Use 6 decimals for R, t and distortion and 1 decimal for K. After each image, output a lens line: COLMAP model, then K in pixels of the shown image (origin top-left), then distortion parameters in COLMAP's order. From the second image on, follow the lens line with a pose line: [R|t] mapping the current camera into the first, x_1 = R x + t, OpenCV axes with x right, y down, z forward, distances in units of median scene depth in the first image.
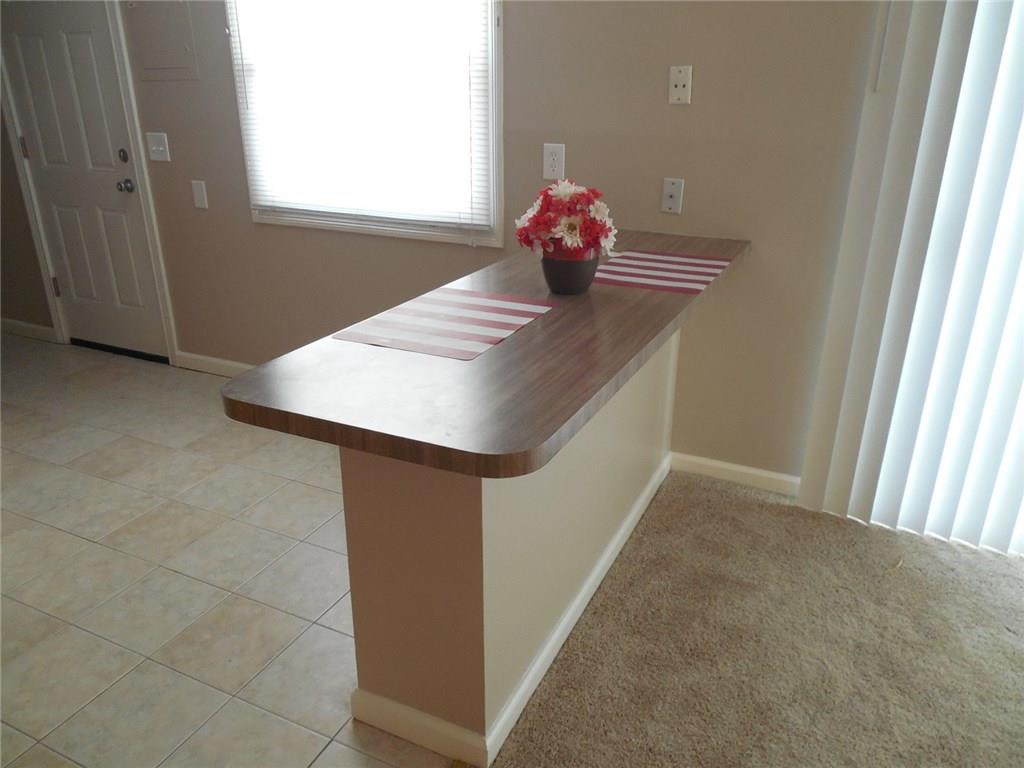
lens RADIAL K [[774.6, 0, 514.6], [0, 774.6, 388.0], [0, 0, 1]] dist [0.001007, -0.003170]
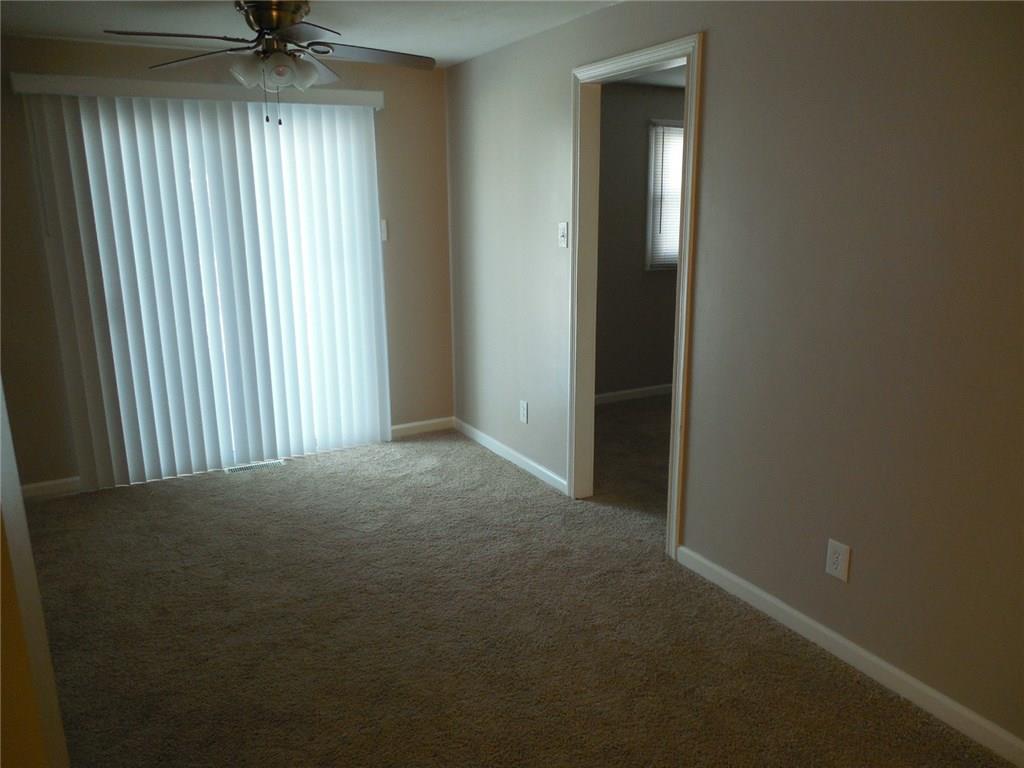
lens RADIAL K [[778.6, 0, 515.9], [0, 778.6, 380.0], [0, 0, 1]] dist [0.009399, -0.001720]
pose [[0.590236, -0.202904, 0.781314, -0.317707], [0.324849, 0.945766, 0.000207, 0.239233], [-0.738982, 0.253687, 0.624138, -0.717490]]
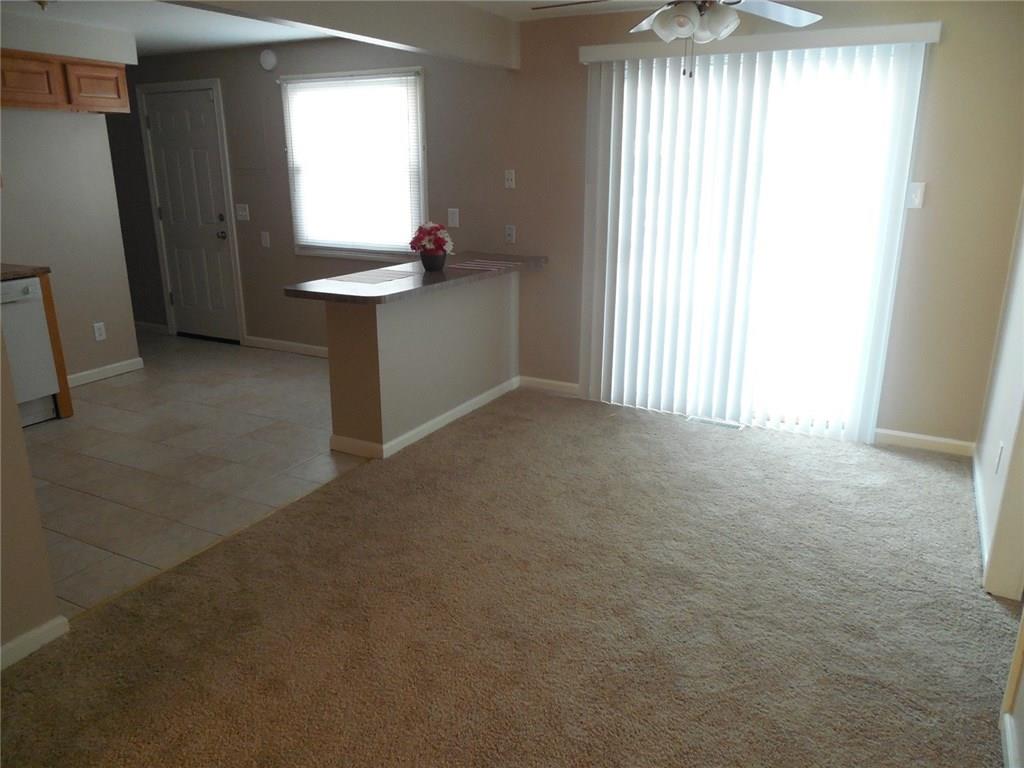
lens RADIAL K [[778.6, 0, 515.9], [0, 778.6, 380.0], [0, 0, 1]] dist [0.009399, -0.001720]
pose [[0.999028, 0.008212, -0.043313, 0.319875], [-0.012666, 0.994542, -0.103567, 0.329964], [0.042226, 0.104014, 0.993679, -0.938105]]
